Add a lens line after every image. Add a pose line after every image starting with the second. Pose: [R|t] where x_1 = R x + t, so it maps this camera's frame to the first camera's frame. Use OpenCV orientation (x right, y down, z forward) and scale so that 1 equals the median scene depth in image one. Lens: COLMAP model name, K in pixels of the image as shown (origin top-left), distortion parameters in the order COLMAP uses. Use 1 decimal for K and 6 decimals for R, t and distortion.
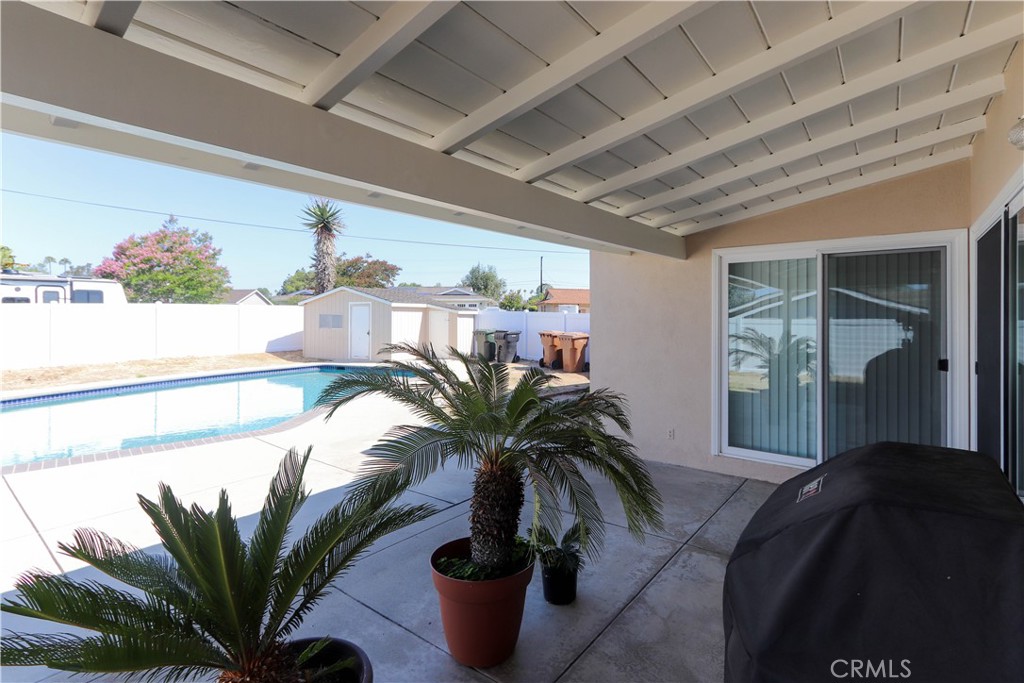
lens RADIAL K [[475.7, 0, 511.7], [0, 475.7, 313.7], [0, 0, 1]] dist [0.010339, 0.000337]
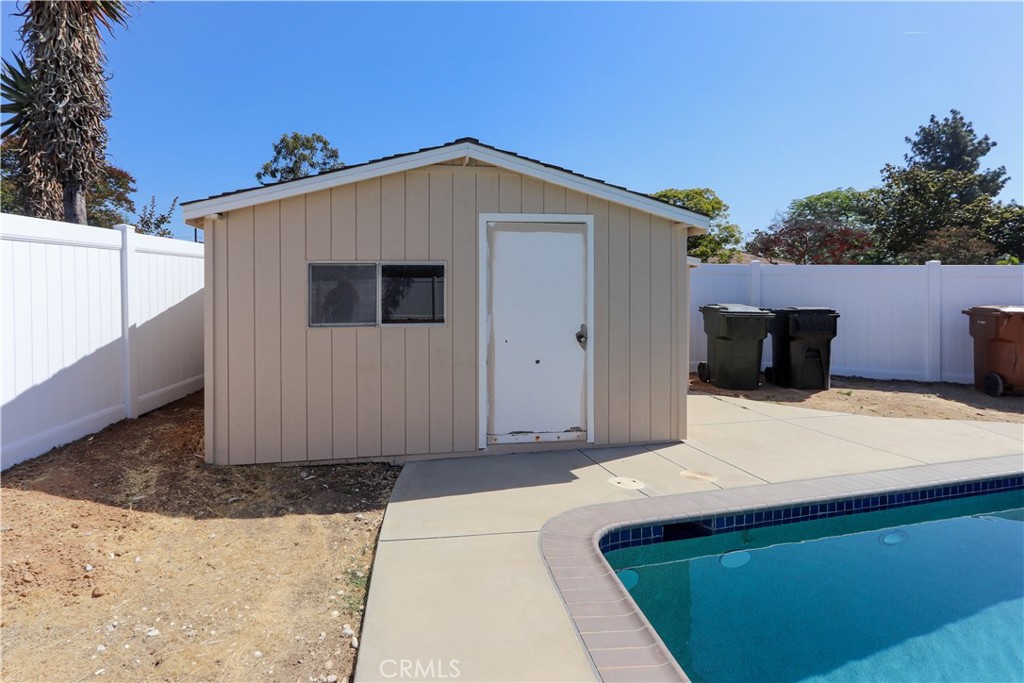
lens RADIAL K [[513.5, 0, 444.2], [0, 513.5, 287.3], [0, 0, 1]] dist [-0.000307, 0.000076]
pose [[0.822048, -0.014437, 0.569236, -0.484392], [0.008103, 0.999874, 0.013658, 0.009212], [-0.569361, -0.006615, 0.822061, 0.763196]]
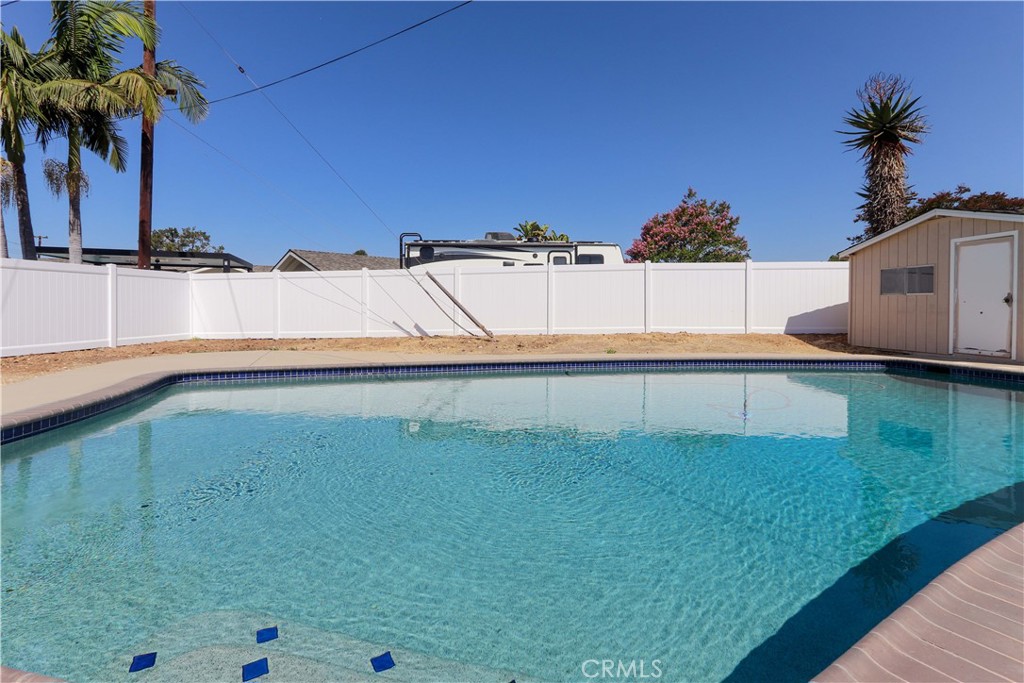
lens RADIAL K [[492.4, 0, 521.1], [0, 492.4, 312.0], [0, 0, 1]] dist [0.000896, 0.001710]
pose [[0.554127, 0.007569, -0.832398, -0.155094], [0.003689, 0.999927, 0.011548, 0.042329], [0.832424, -0.009470, 0.554058, 0.325902]]
